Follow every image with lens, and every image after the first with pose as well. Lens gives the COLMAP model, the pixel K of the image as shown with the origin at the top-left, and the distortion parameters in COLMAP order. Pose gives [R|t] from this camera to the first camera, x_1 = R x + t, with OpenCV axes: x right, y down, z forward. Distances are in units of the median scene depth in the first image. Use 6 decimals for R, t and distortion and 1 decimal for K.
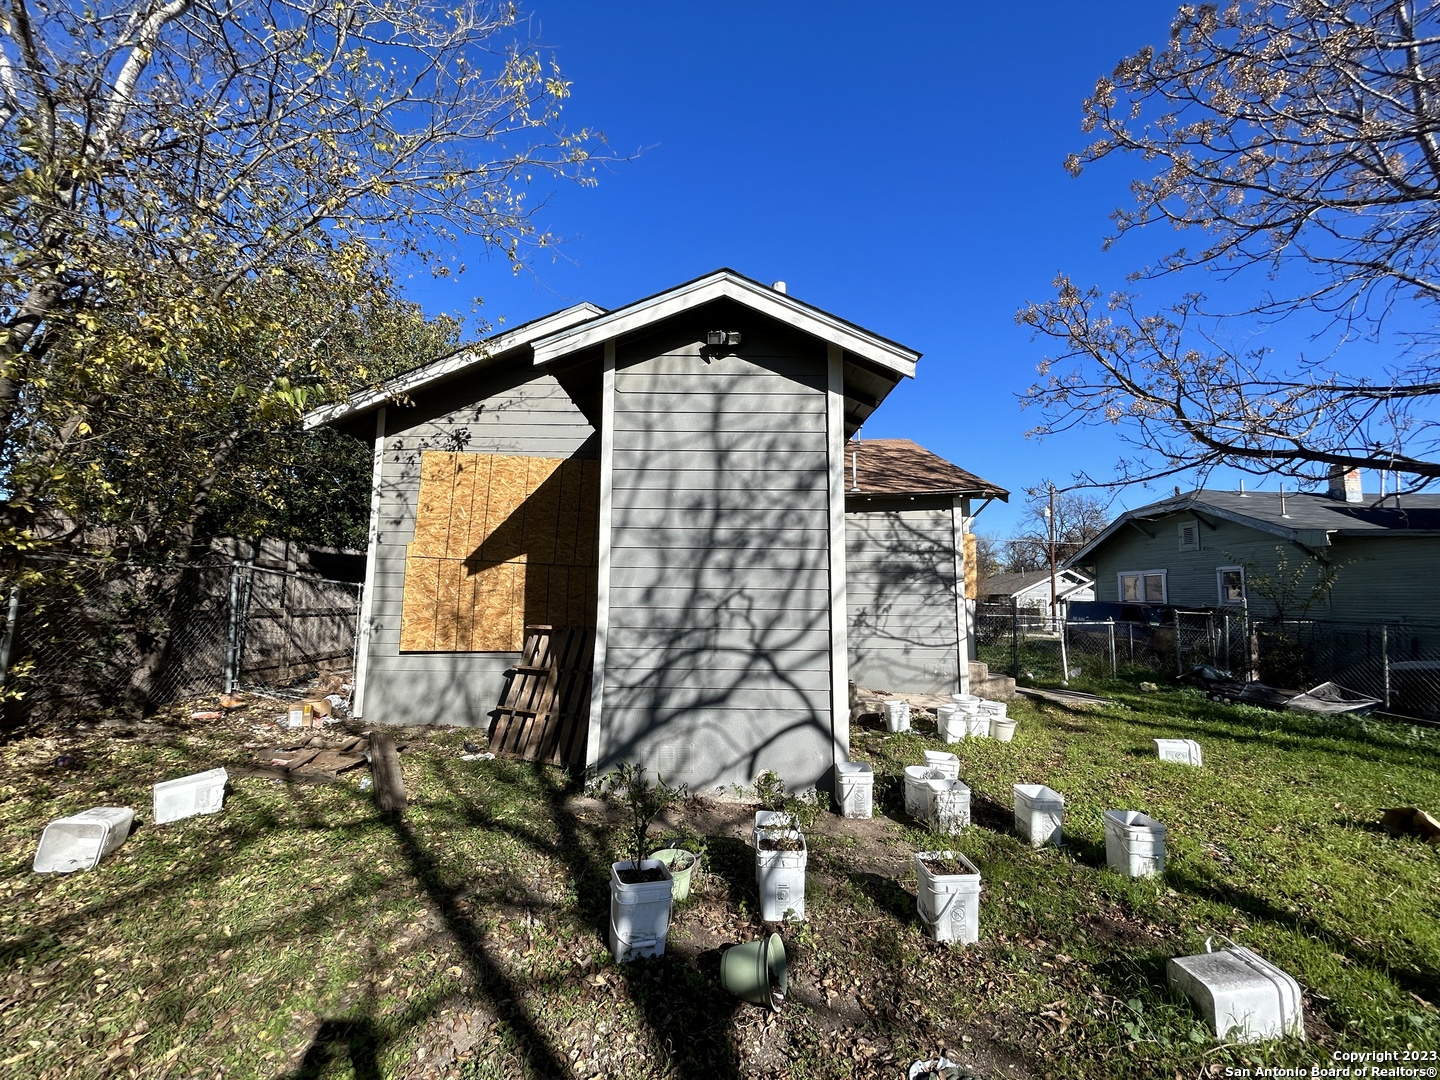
lens RADIAL K [[576.6, 0, 721.3], [0, 576.6, 538.3], [0, 0, 1]] dist [-0.002881, 0.000899]
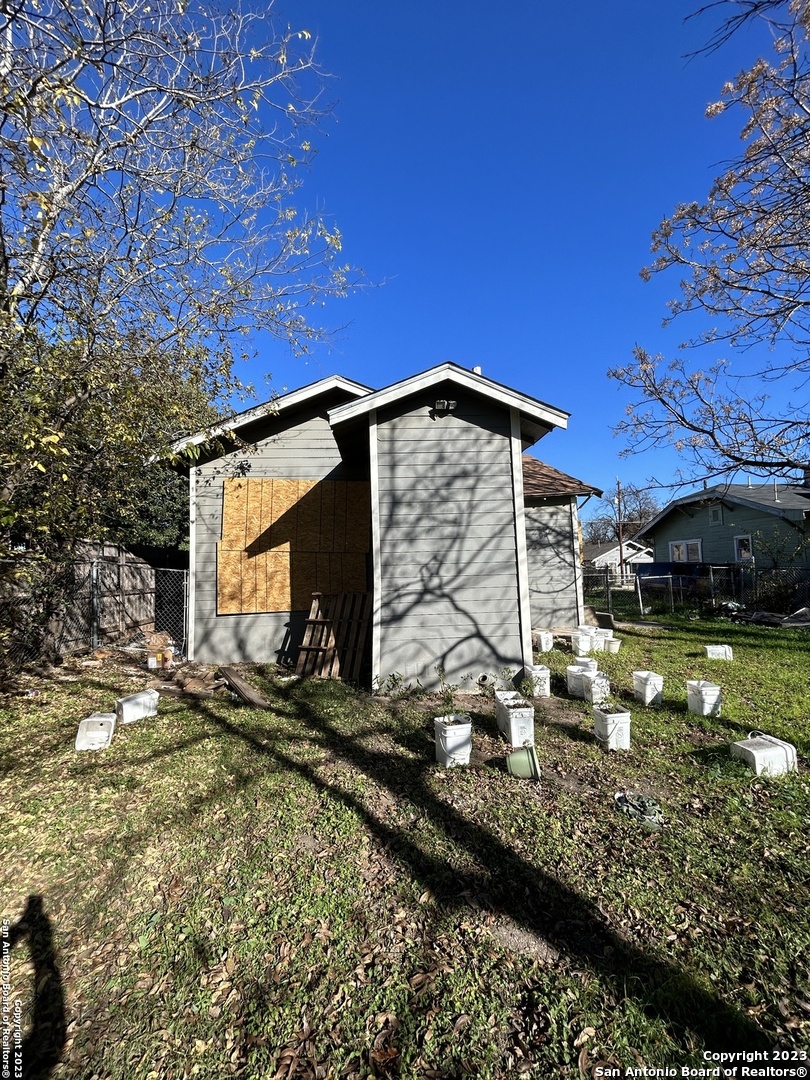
lens RADIAL K [[432.4, 0, 404.7], [0, 432.4, 540.5], [0, 0, 1]] dist [-0.002881, 0.000899]
pose [[0.997167, -0.036022, 0.066035, -0.137917], [0.033747, 0.998809, 0.035245, -0.015675], [-0.067226, -0.032916, 0.997195, -0.125688]]
